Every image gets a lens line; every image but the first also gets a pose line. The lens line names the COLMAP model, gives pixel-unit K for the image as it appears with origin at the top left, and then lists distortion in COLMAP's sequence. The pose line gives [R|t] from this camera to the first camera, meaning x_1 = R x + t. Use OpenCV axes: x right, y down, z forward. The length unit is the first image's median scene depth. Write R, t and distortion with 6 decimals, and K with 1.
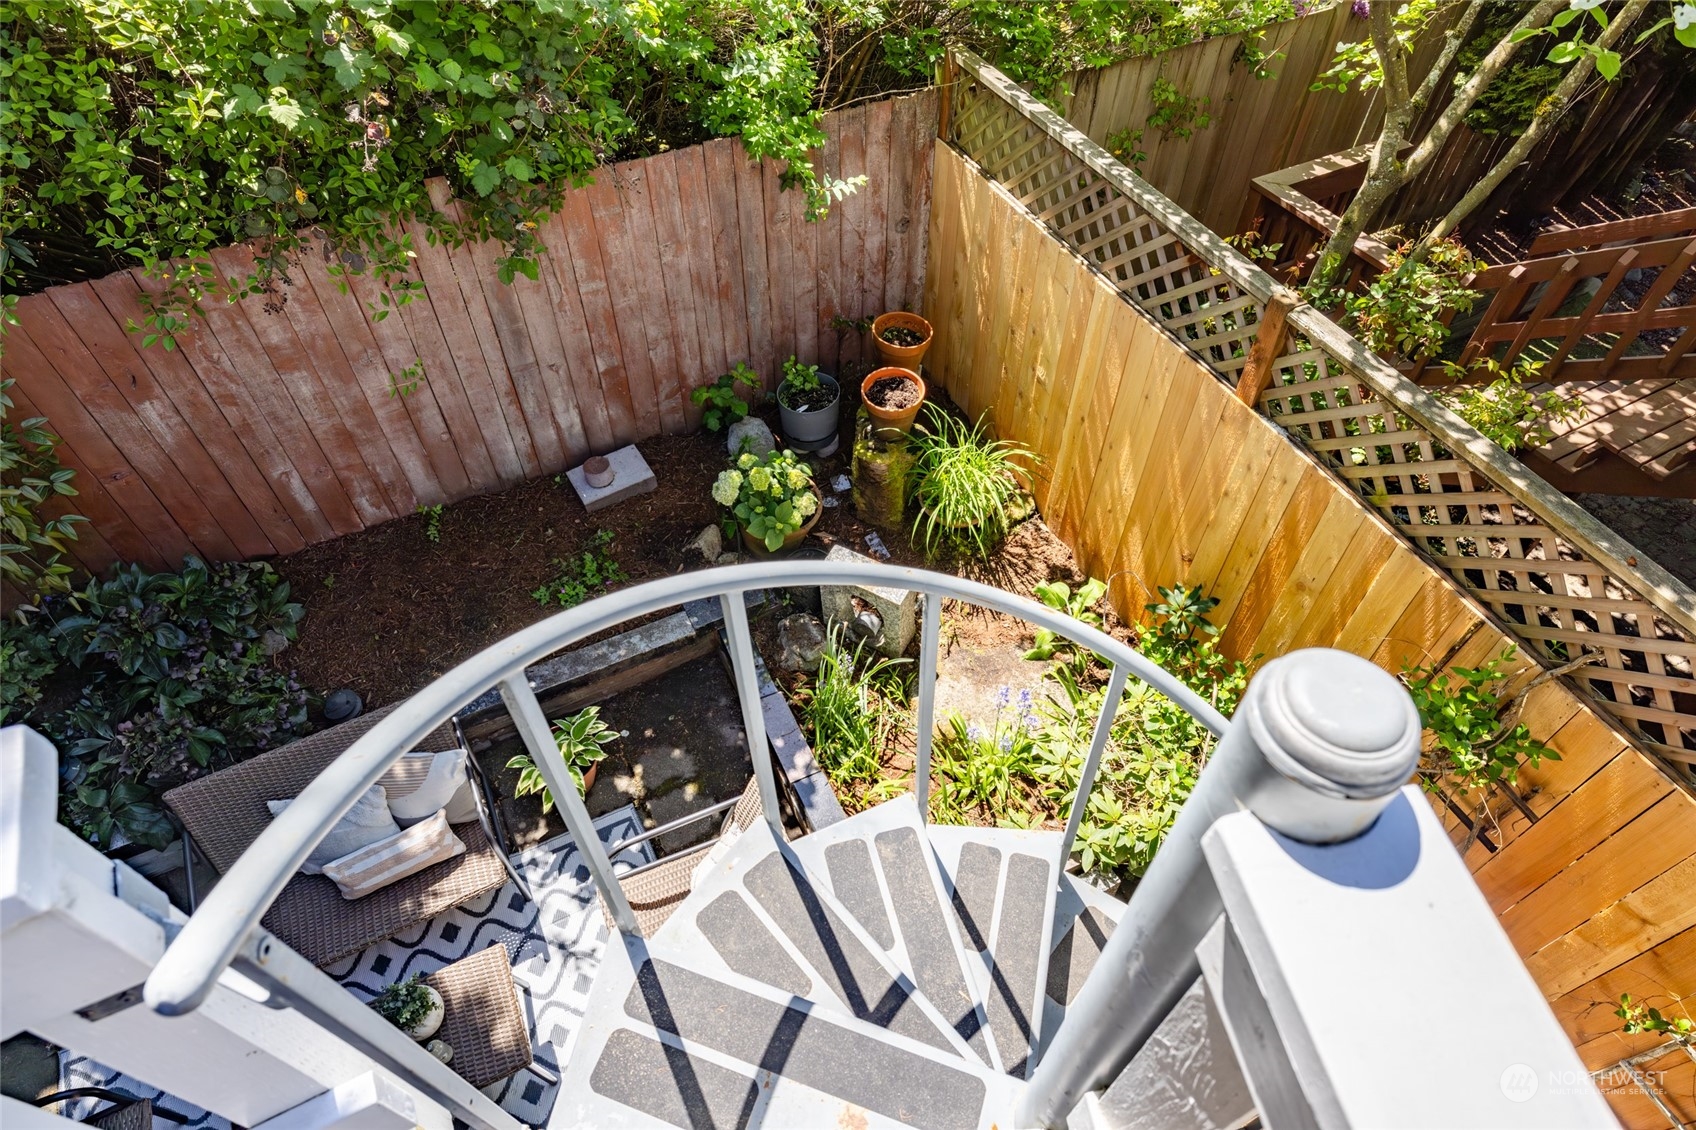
lens RADIAL K [[964.9, 0, 851.7], [0, 964.9, 555.0], [0, 0, 1]] dist [-0.000763, -0.000723]
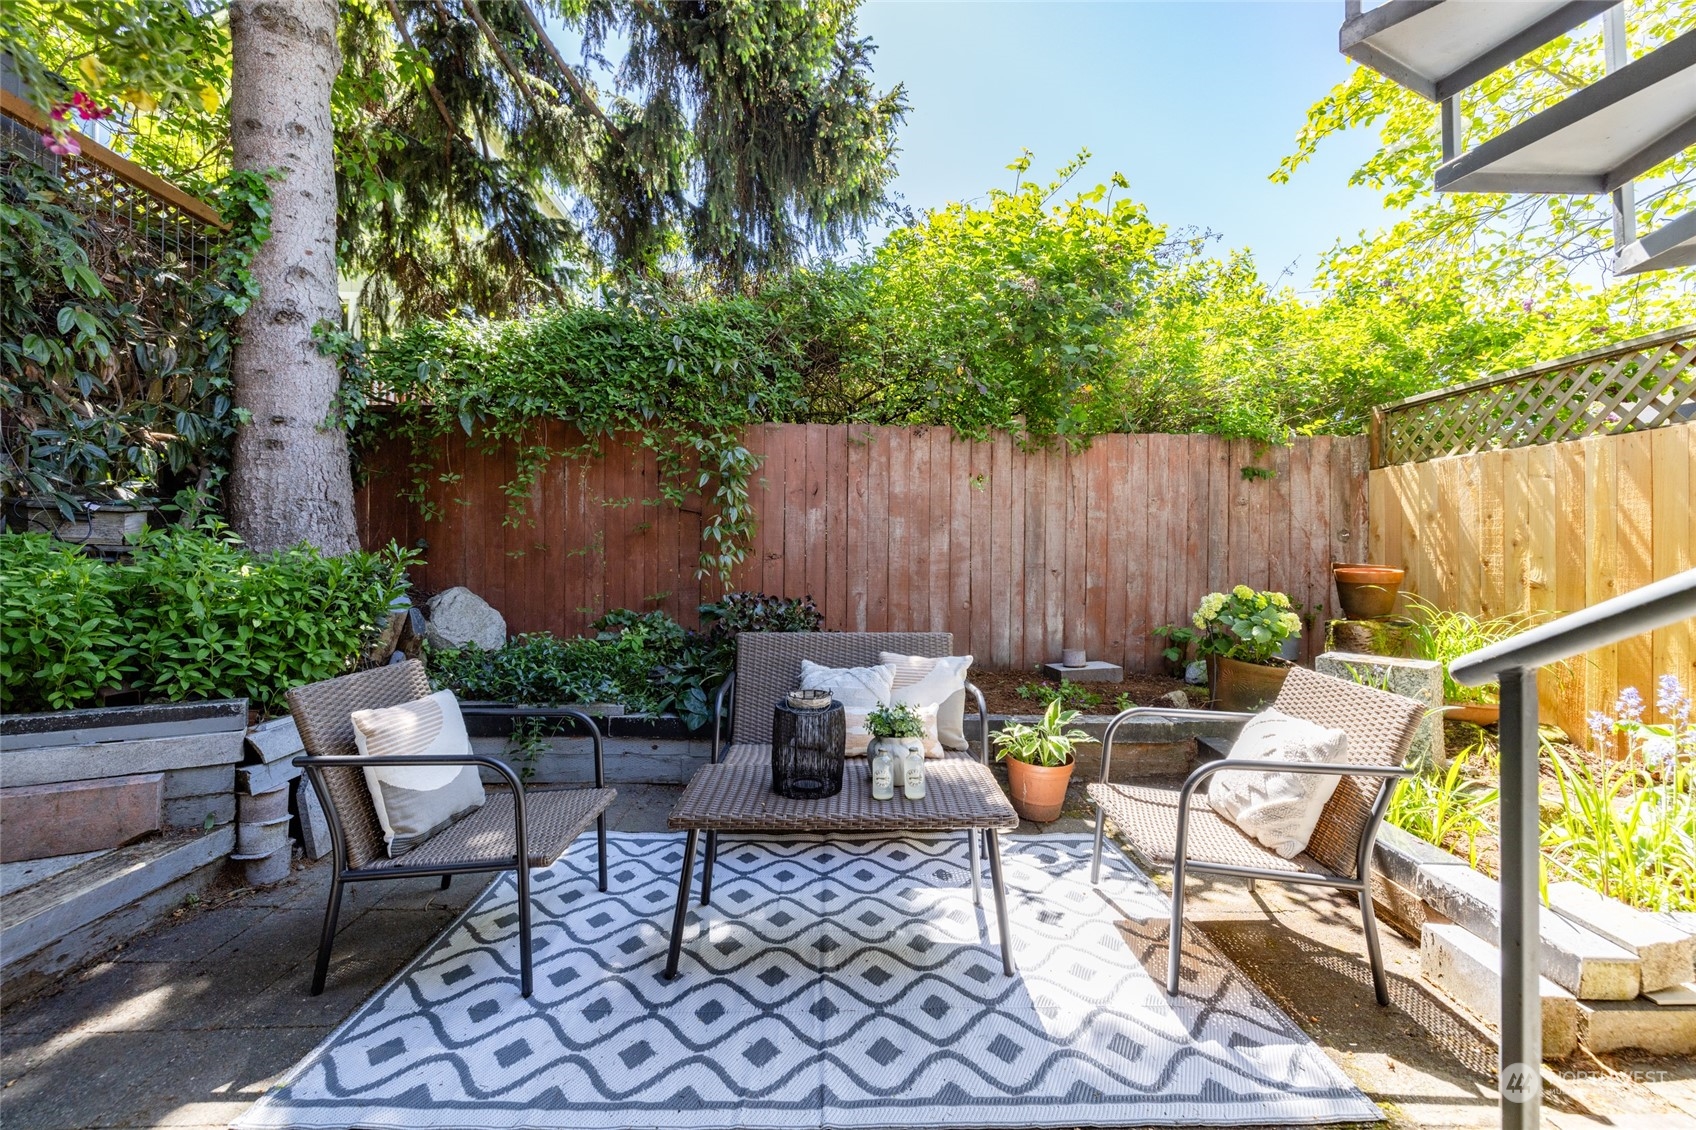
lens RADIAL K [[705.9, 0, 844.6], [0, 705.9, 553.3], [0, 0, 1]] dist [-0.000402, -0.000217]
pose [[0.899799, -0.003243, -0.436292, -0.142493], [-0.332366, 0.642729, -0.690241, 0.567631], [0.282655, 0.766087, 0.577249, 0.323562]]
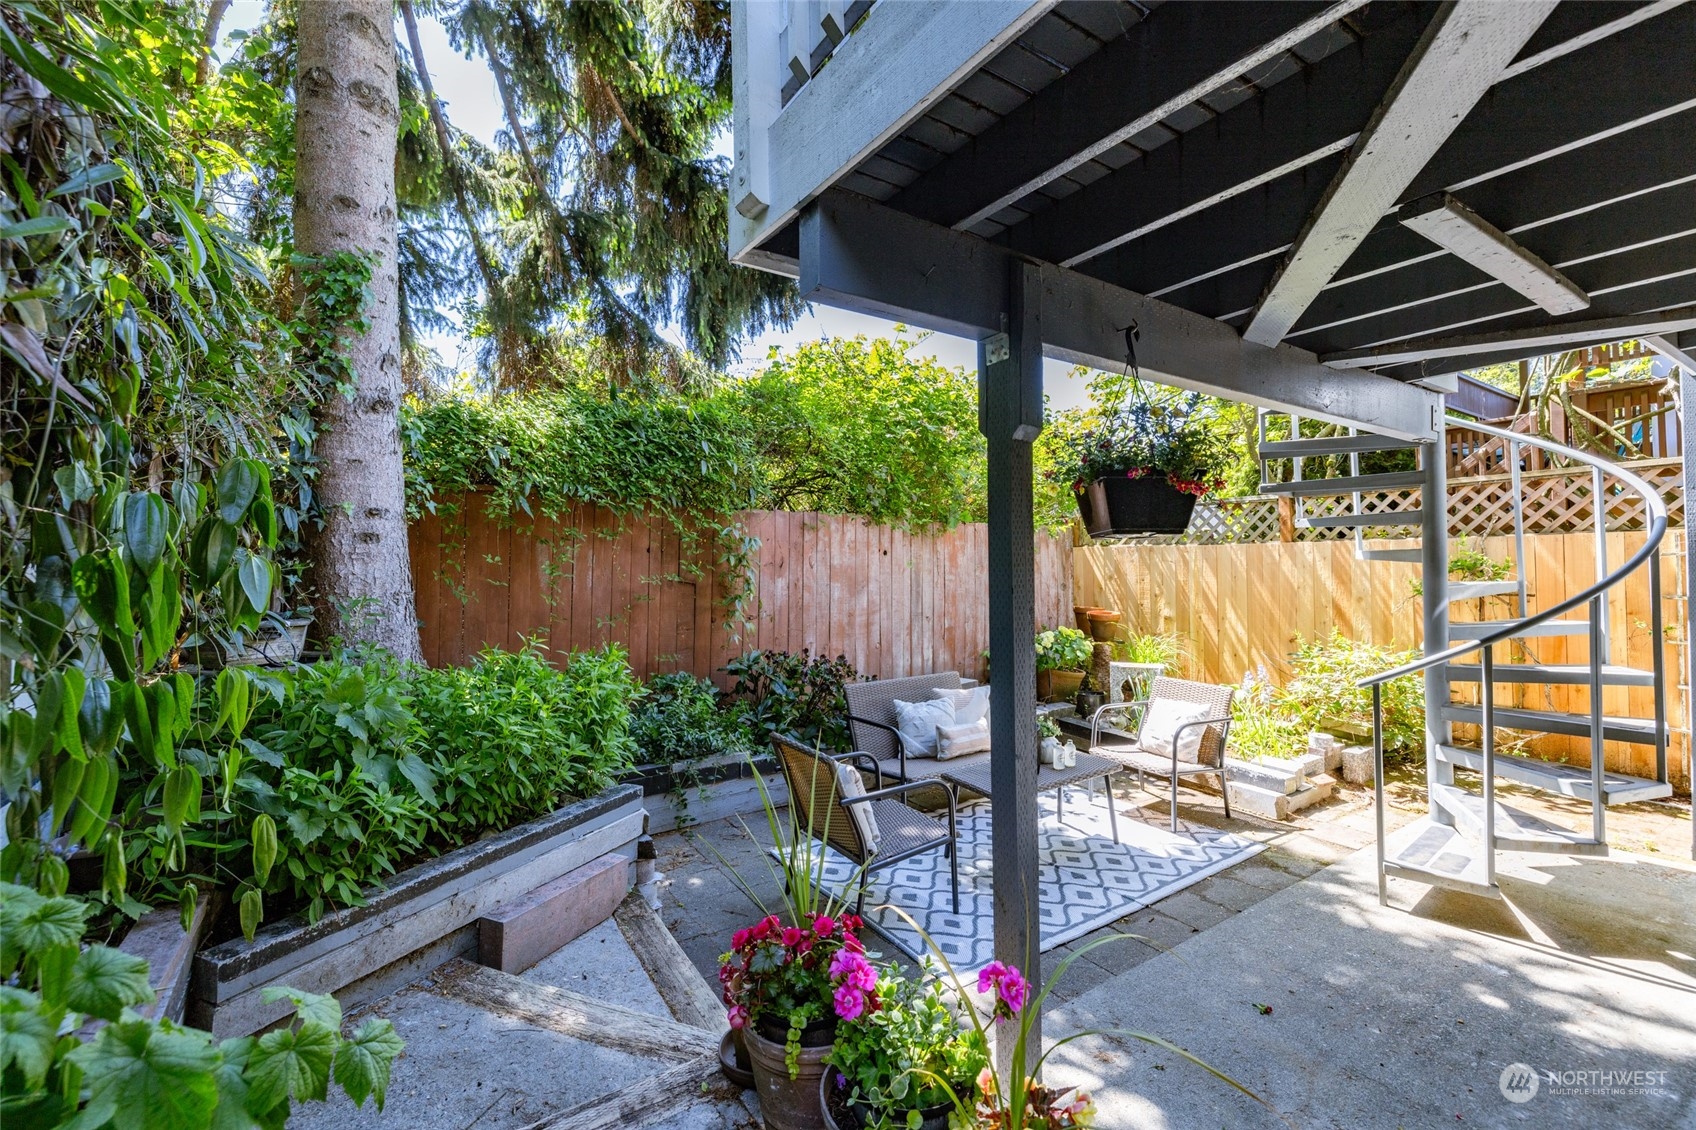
lens RADIAL K [[704.9, 0, 848.6], [0, 704.9, 555.3], [0, 0, 1]] dist [-0.000976, 0.000027]
pose [[0.993110, -0.012495, 0.116522, -0.629946], [0.097820, 0.635923, -0.765528, 0.794014], [-0.064534, 0.771652, 0.632763, 0.013681]]
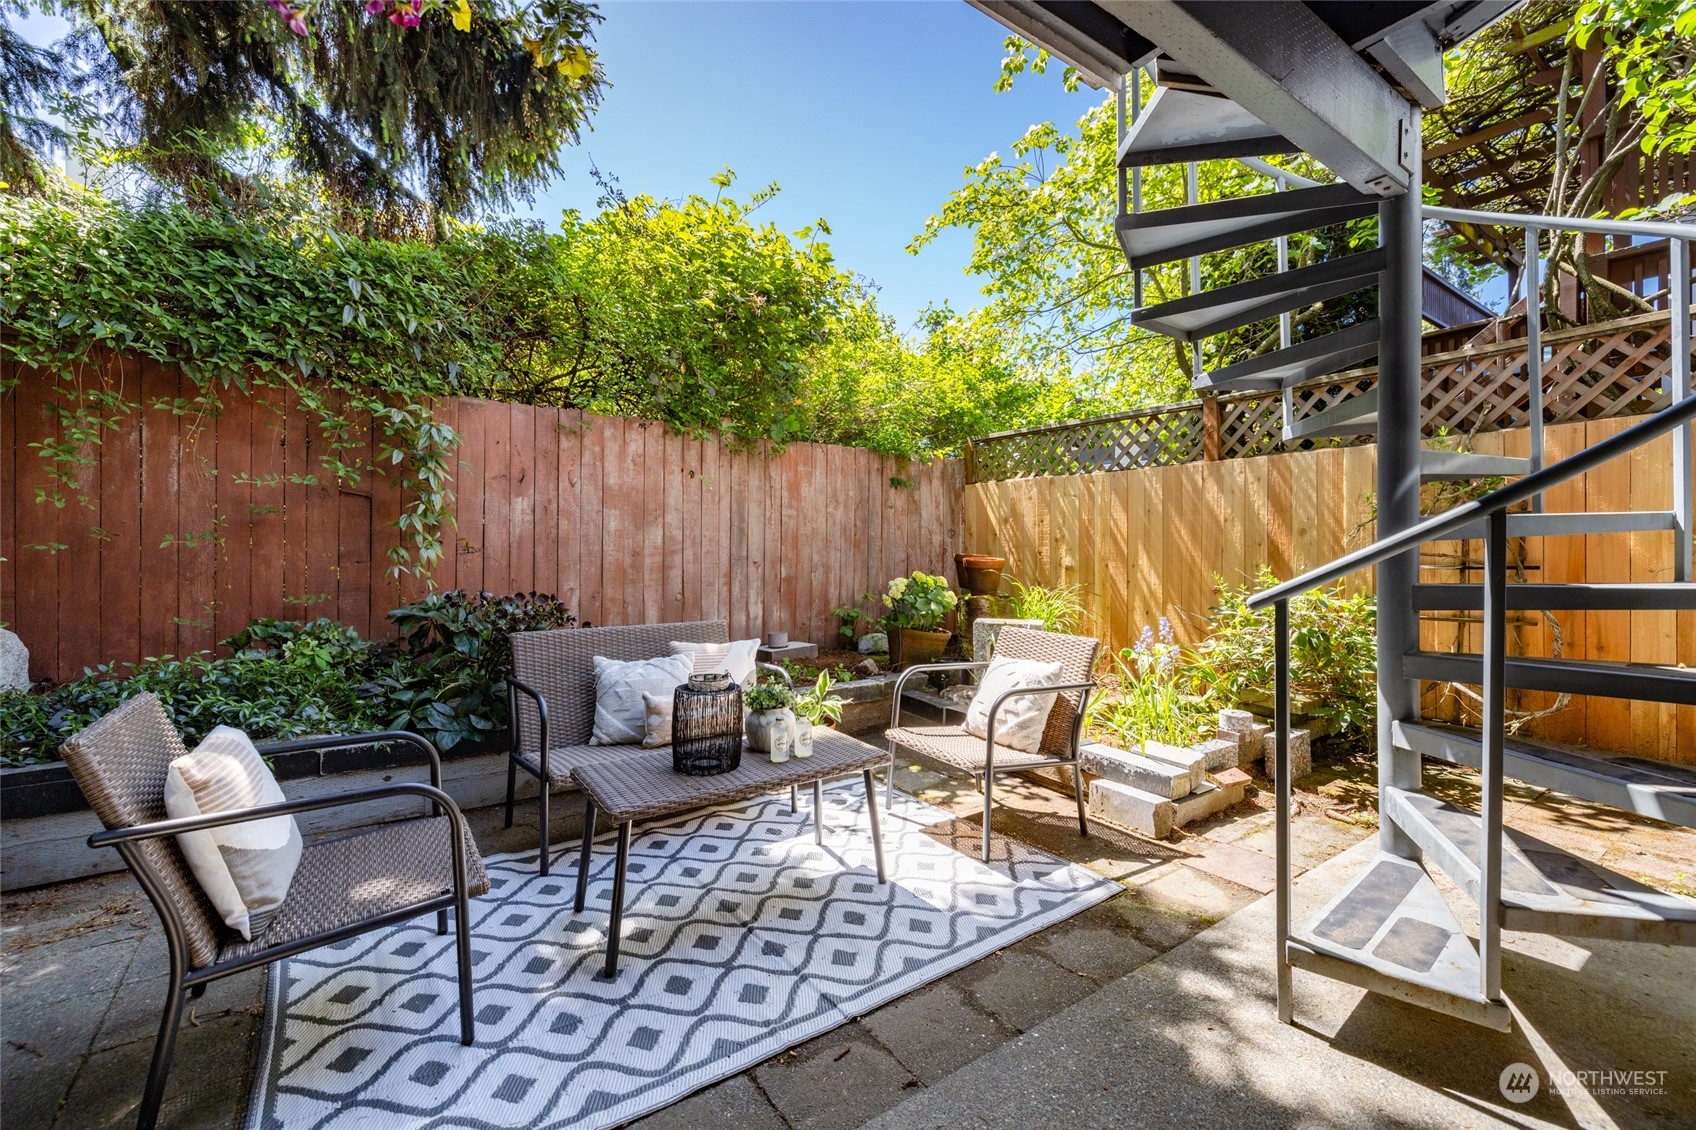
lens RADIAL K [[717.1, 0, 848.9], [0, 717.1, 555.9], [0, 0, 1]] dist [0.001762, -0.000010]
pose [[0.988896, -0.005540, 0.148504, -0.330925], [0.116240, 0.651441, -0.749742, 0.641051], [-0.092588, 0.758679, 0.644852, 0.263312]]
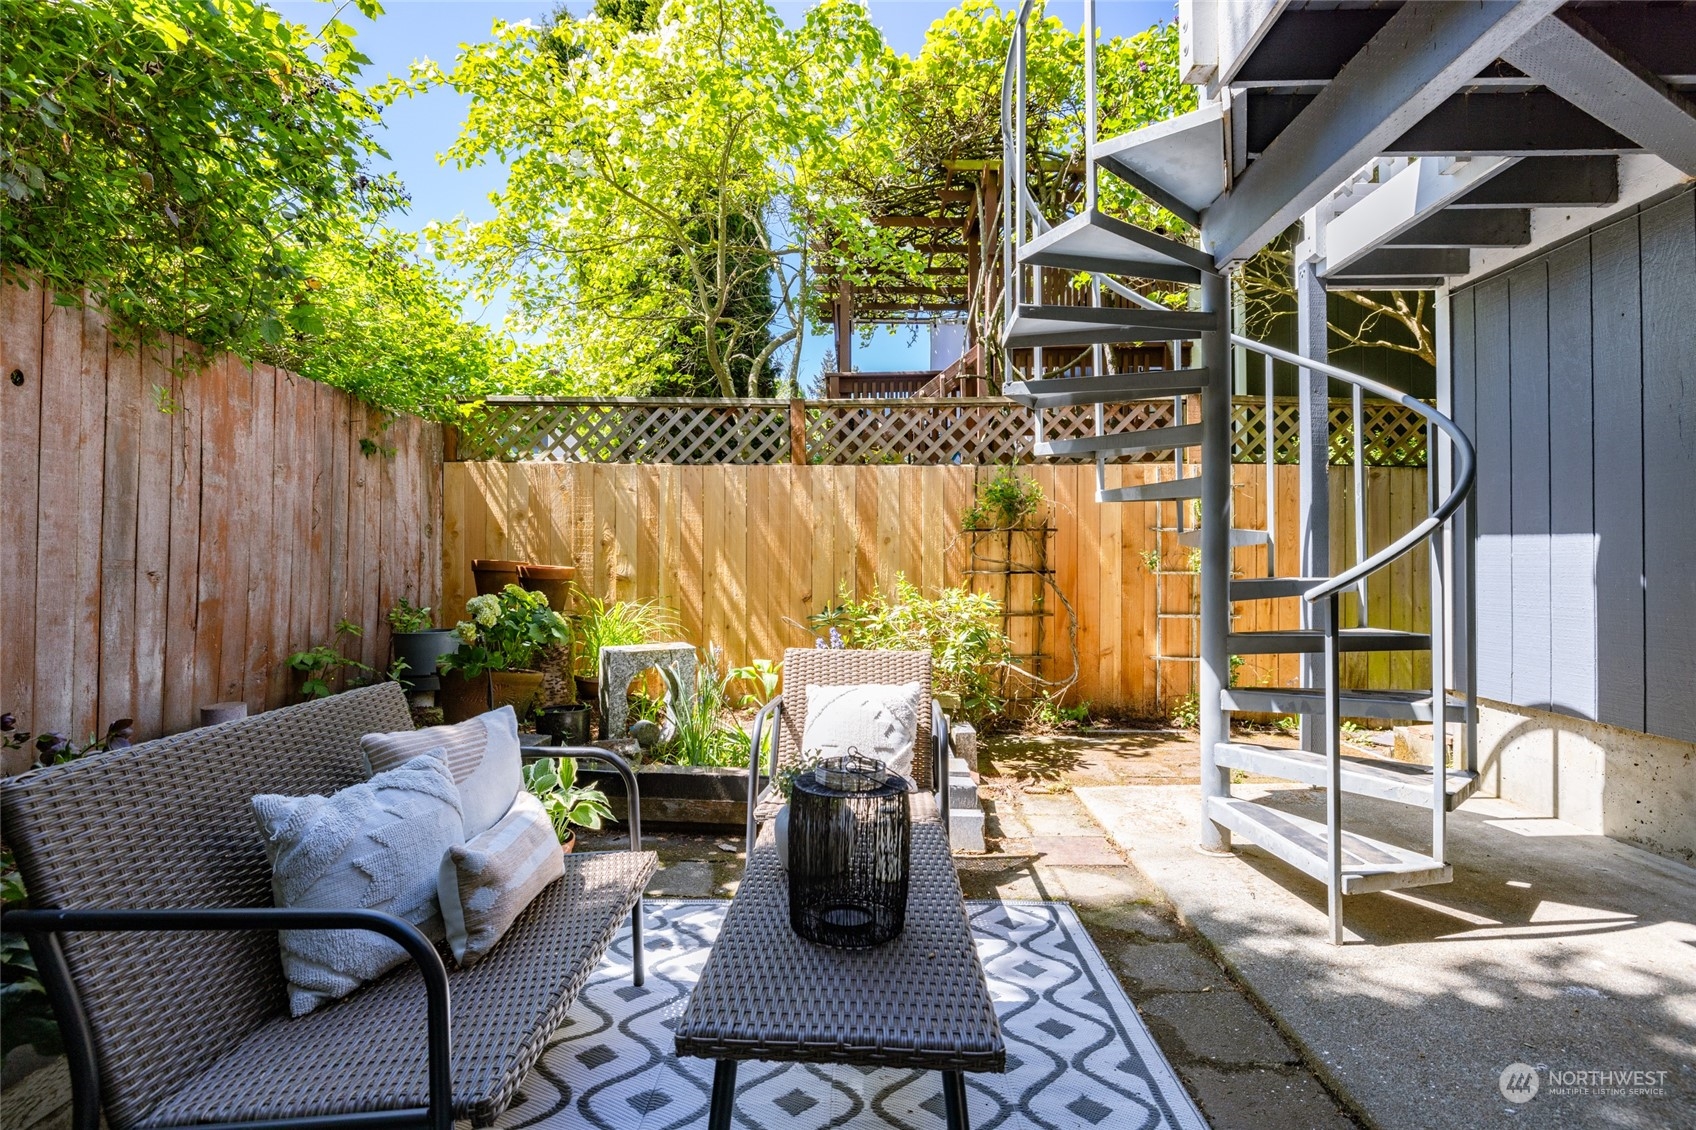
lens RADIAL K [[822.9, 0, 844.5], [0, 822.9, 553.4], [0, 0, 1]] dist [0.002337, 0.000470]
pose [[0.467015, 0.010158, 0.884191, -0.624702], [0.673017, 0.644489, -0.362880, 0.389951], [-0.573538, 0.764546, 0.294150, 0.485772]]
